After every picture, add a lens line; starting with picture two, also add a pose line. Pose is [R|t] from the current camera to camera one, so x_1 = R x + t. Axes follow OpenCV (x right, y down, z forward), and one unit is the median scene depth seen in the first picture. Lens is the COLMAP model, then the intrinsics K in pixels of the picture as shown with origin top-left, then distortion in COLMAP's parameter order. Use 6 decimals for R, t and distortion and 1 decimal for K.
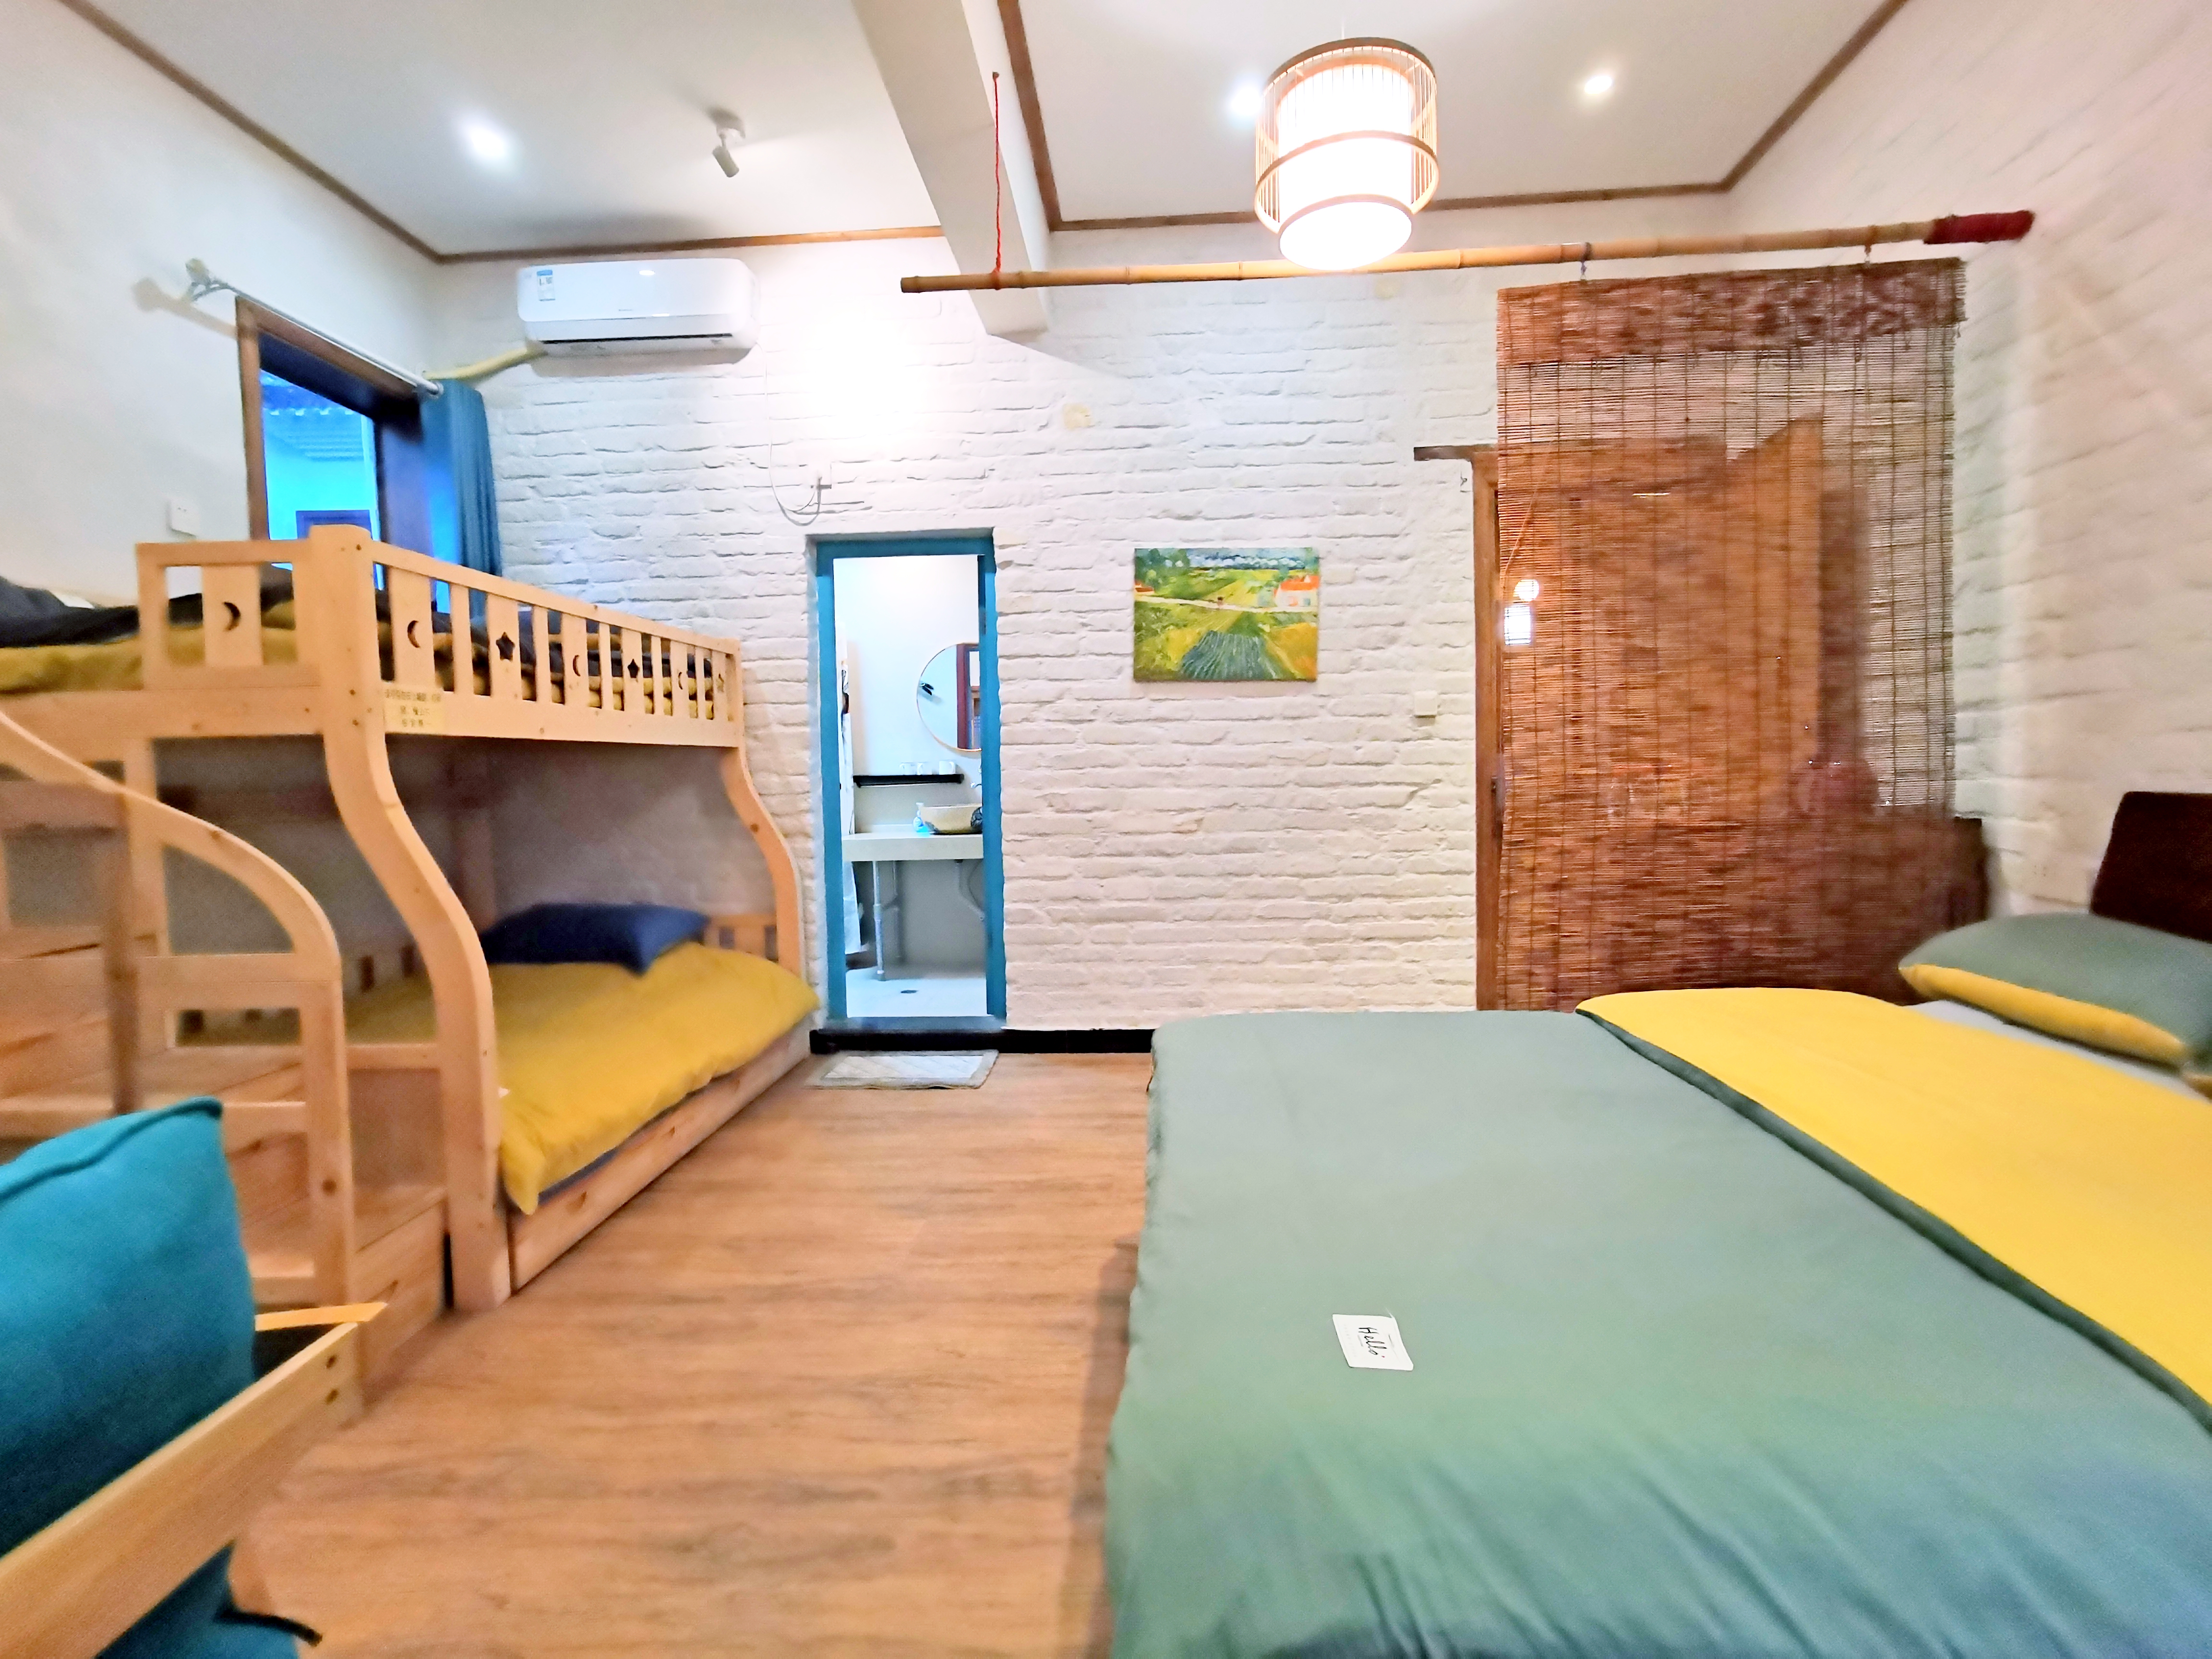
lens RADIAL K [[1062.2, 0, 1119.2], [0, 1062.2, 814.7], [0, 0, 1]] dist [-0.040707, 0.038218]
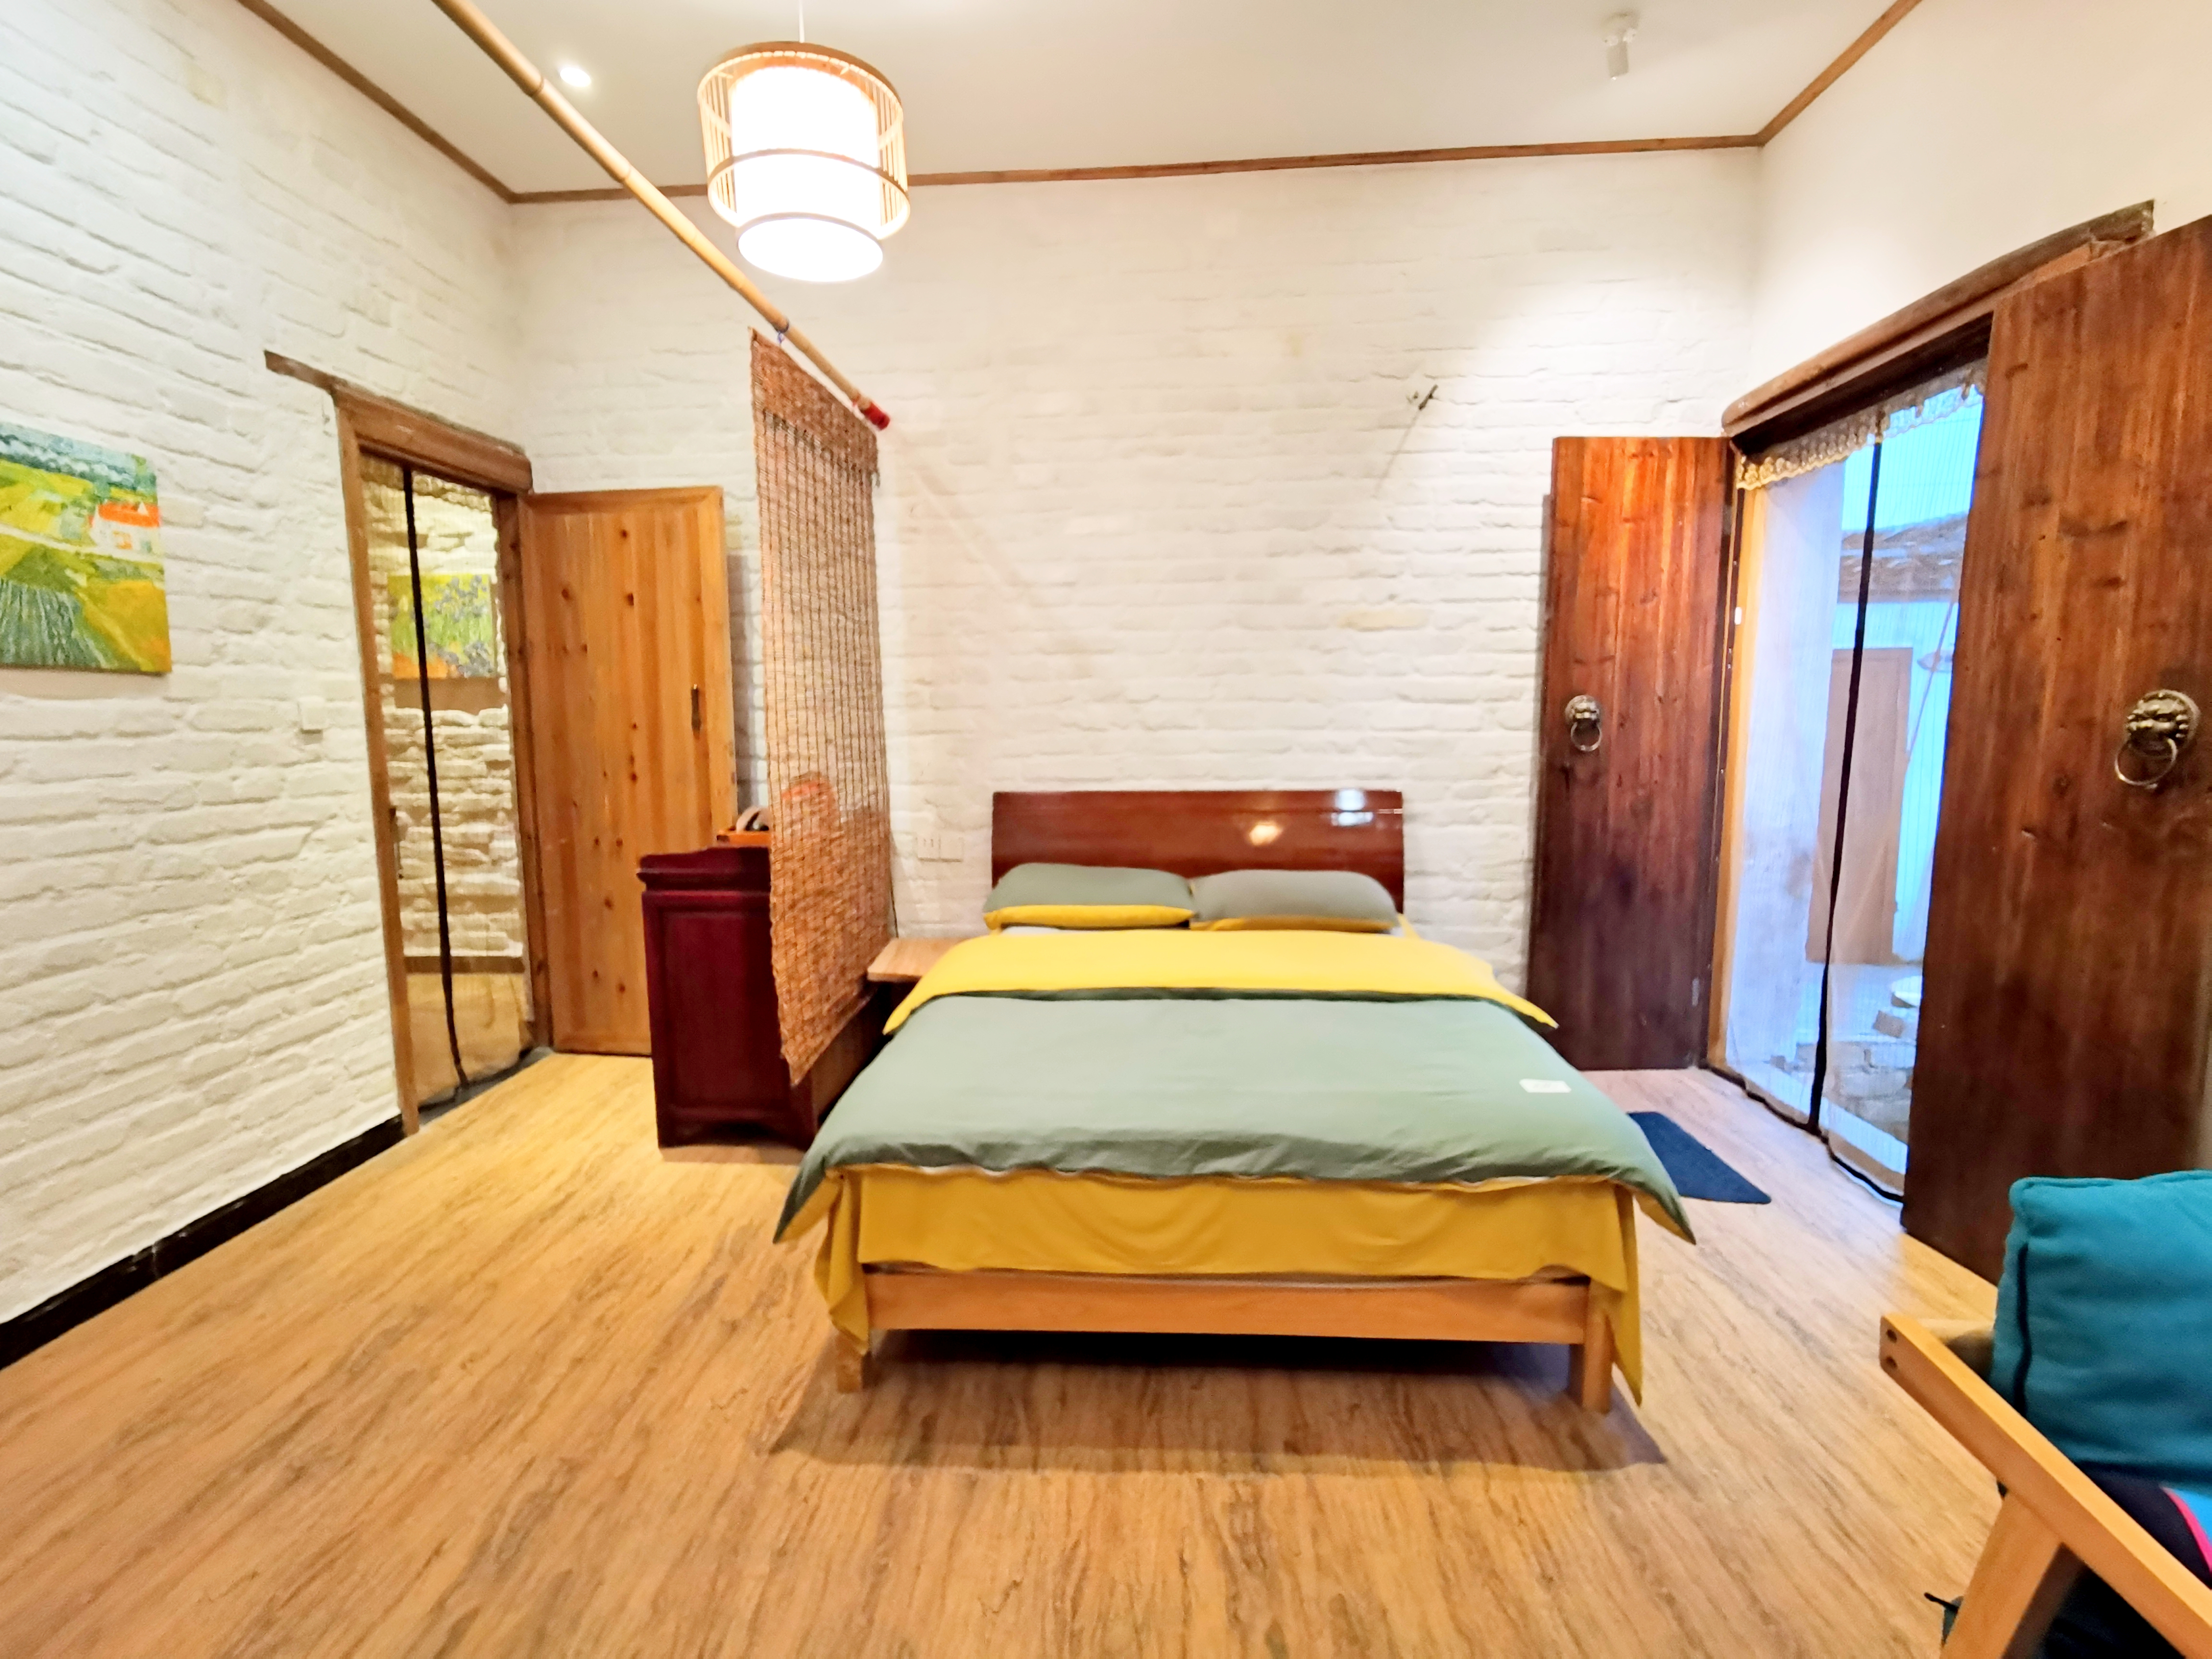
lens RADIAL K [[1062.2, 0, 1119.2], [0, 1062.2, 814.7], [0, 0, 1]] dist [-0.040707, 0.038218]
pose [[0.011831, -0.085302, 0.996285, -0.440192], [0.051711, 0.995074, 0.084585, -0.067650], [-0.998592, 0.050518, 0.016183, 0.427903]]
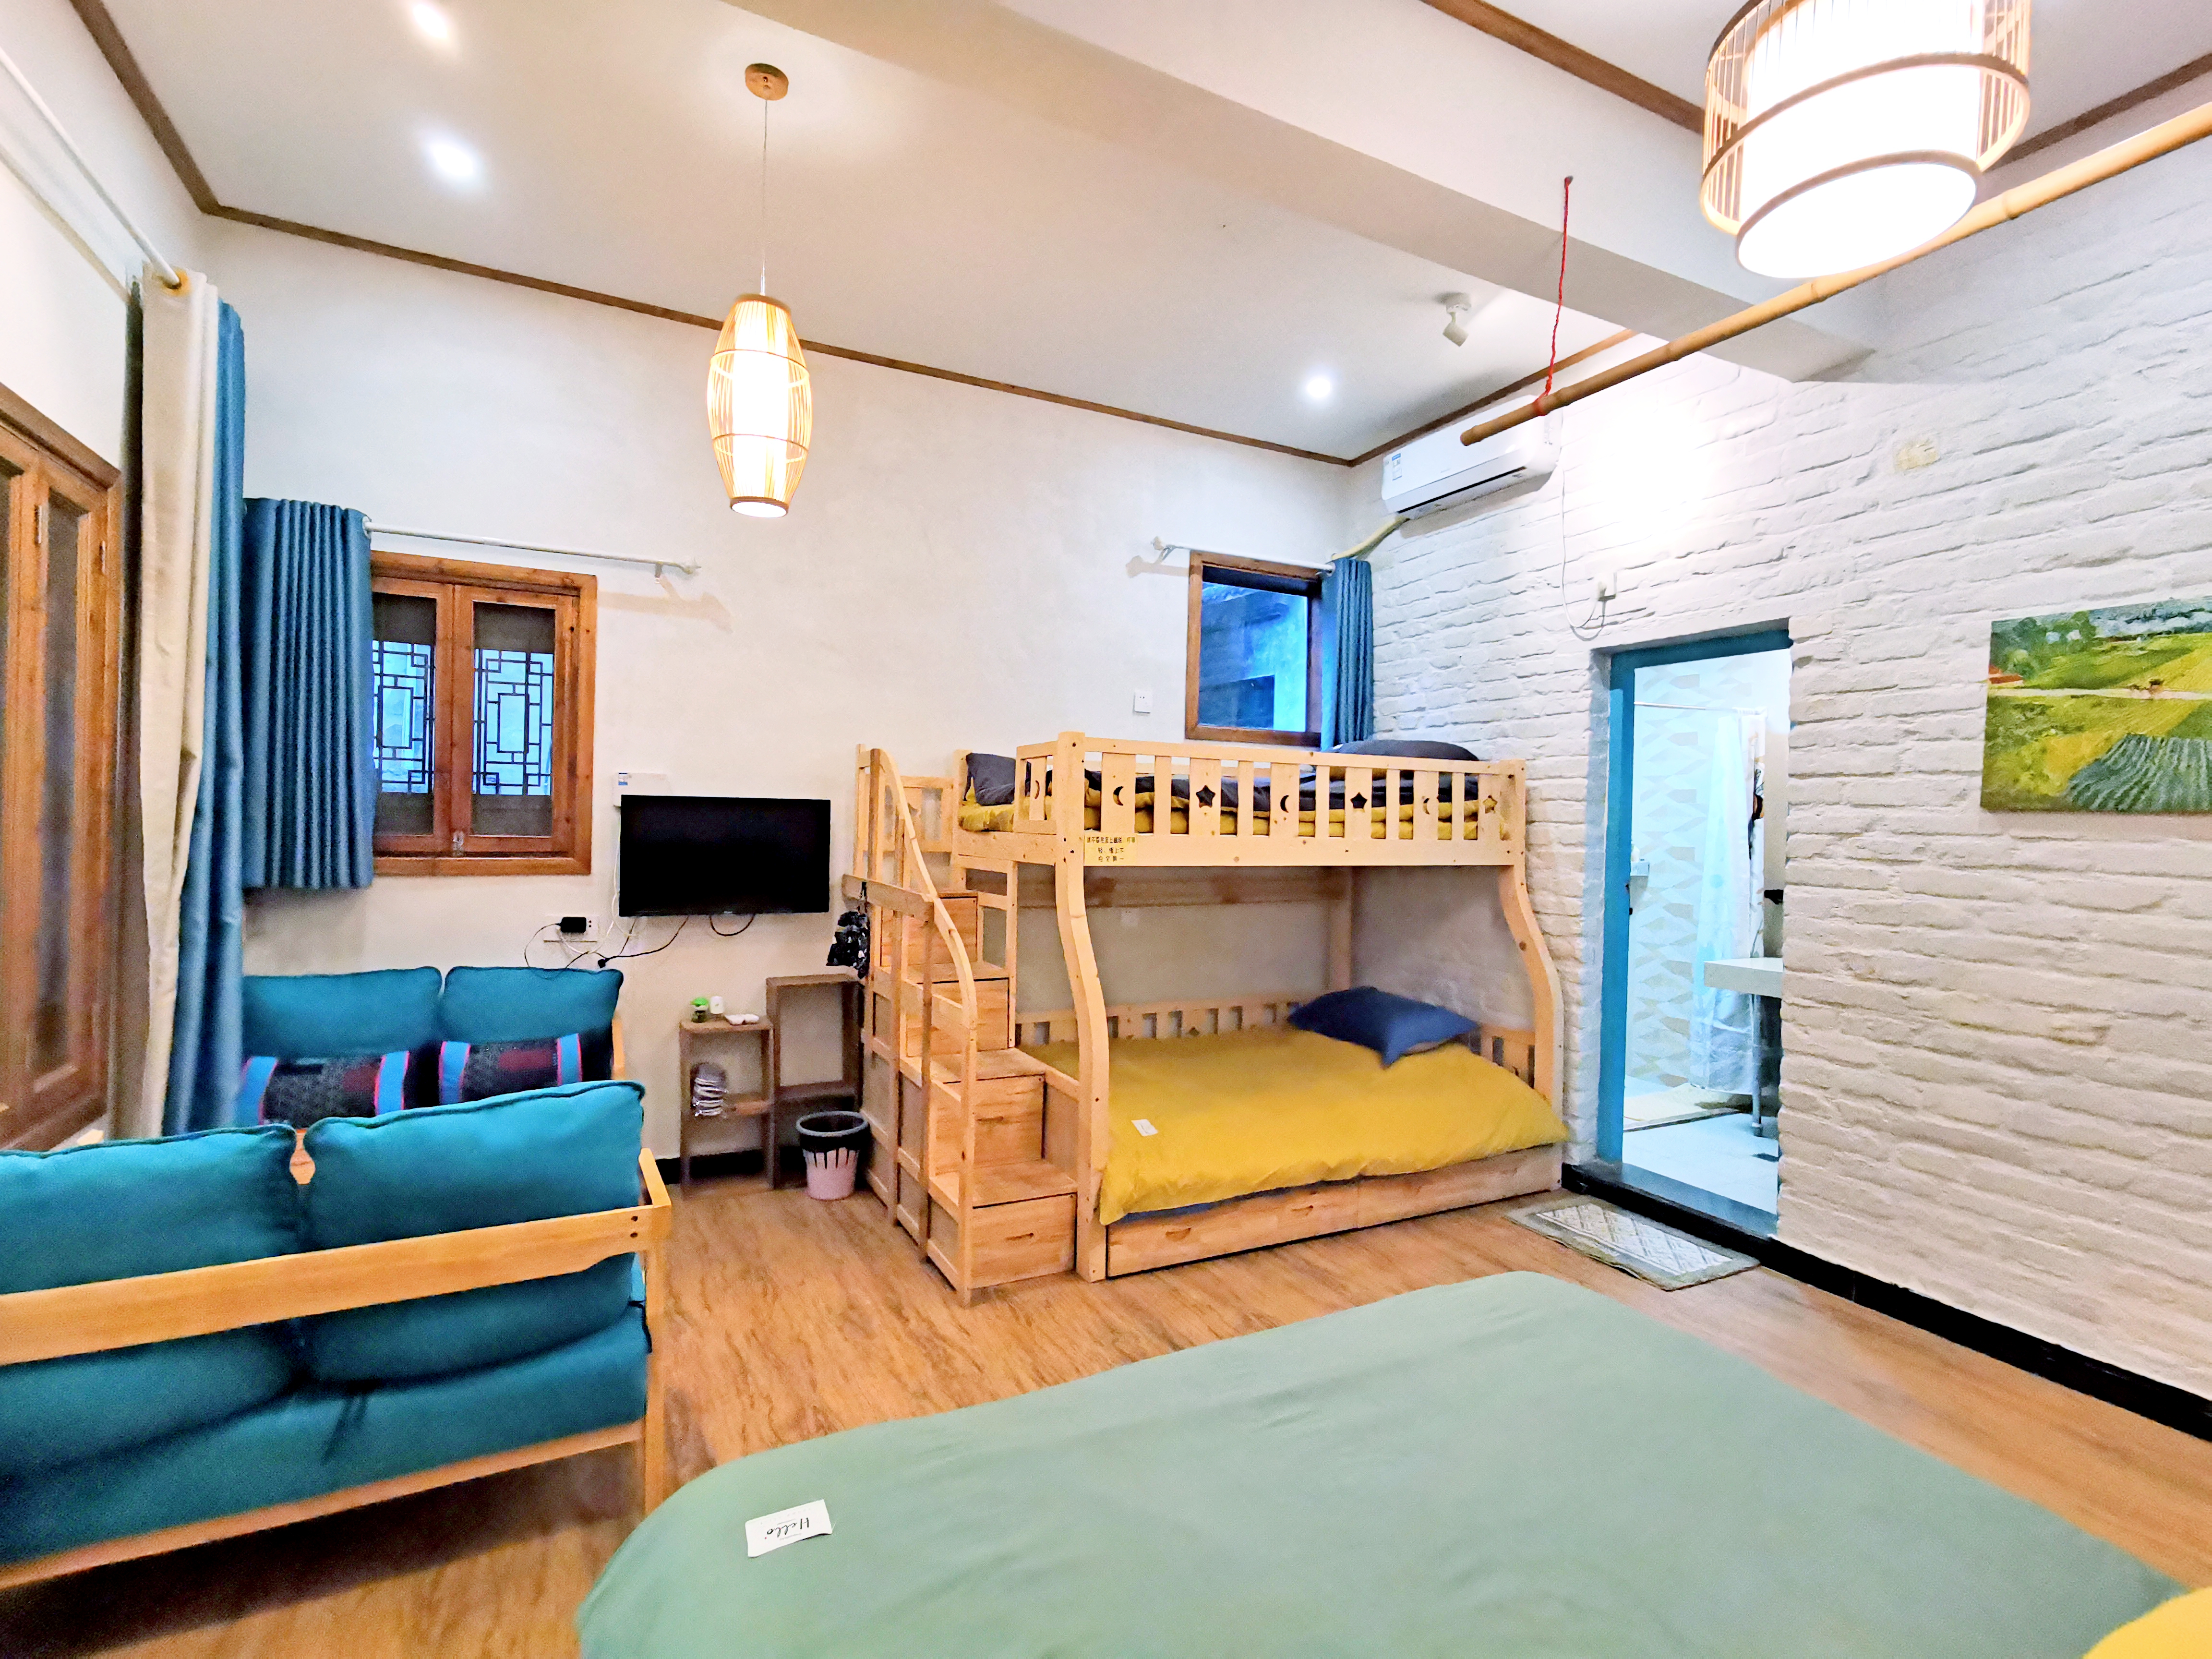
lens RADIAL K [[1062.2, 0, 1119.2], [0, 1062.2, 814.7], [0, 0, 1]] dist [-0.040707, 0.038218]
pose [[0.487955, 0.028212, -0.872413, 0.341873], [-0.071542, 0.997407, -0.007760, -0.076778], [0.869932, 0.066201, 0.488708, 0.165498]]
